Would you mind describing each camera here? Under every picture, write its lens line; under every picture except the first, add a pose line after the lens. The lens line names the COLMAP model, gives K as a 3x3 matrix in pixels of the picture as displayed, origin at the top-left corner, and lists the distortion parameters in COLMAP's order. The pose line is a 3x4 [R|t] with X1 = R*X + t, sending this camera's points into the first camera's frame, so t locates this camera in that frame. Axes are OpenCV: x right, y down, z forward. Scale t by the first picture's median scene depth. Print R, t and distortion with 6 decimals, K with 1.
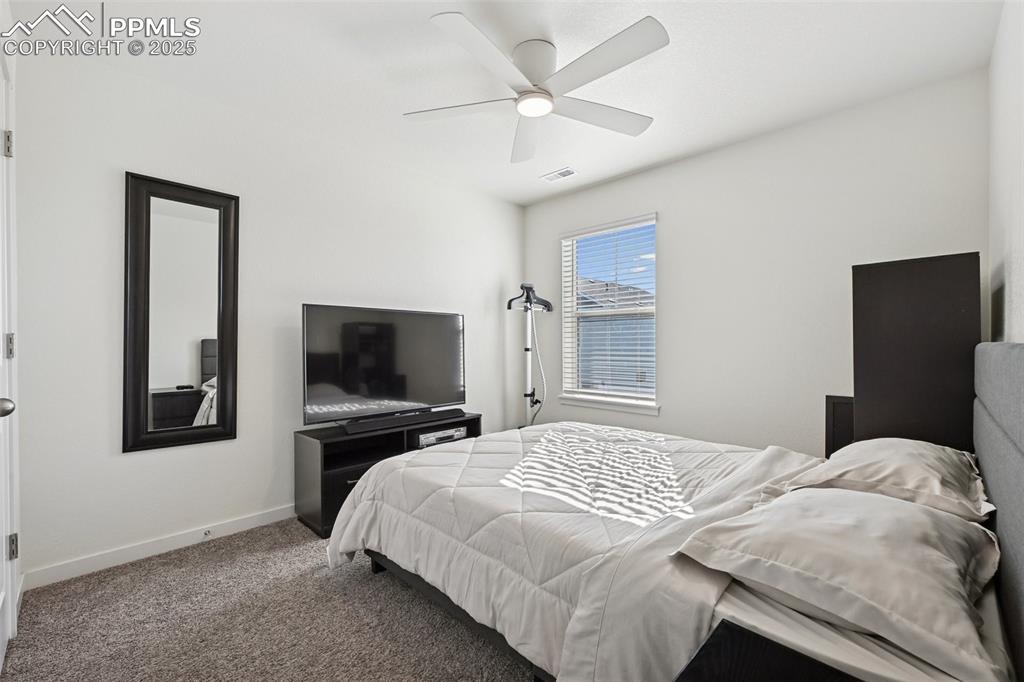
lens RADIAL K [[422.2, 0, 510.5], [0, 422.2, 343.2], [0, 0, 1]] dist [-0.003253, 0.001966]
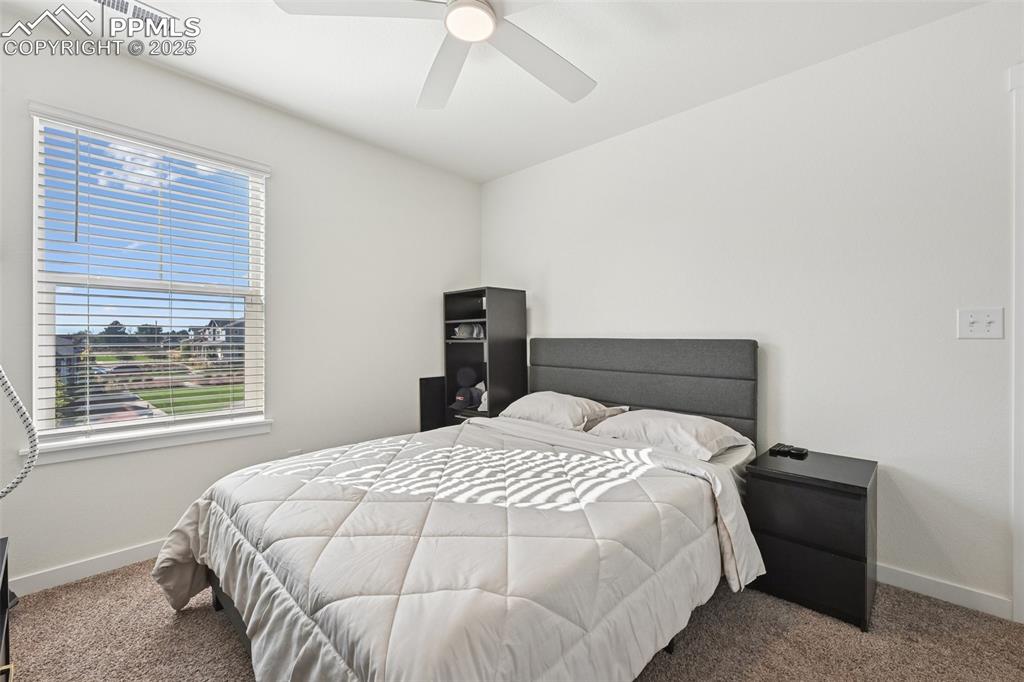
lens RADIAL K [[422.2, 0, 510.4], [0, 422.2, 337.9], [0, 0, 1]] dist [-0.003253, 0.001966]
pose [[-0.021798, -0.001290, 0.999762, -0.770919], [-0.003118, 0.999994, 0.001222, -0.002552], [-0.999758, -0.003090, -0.021801, 1.055938]]
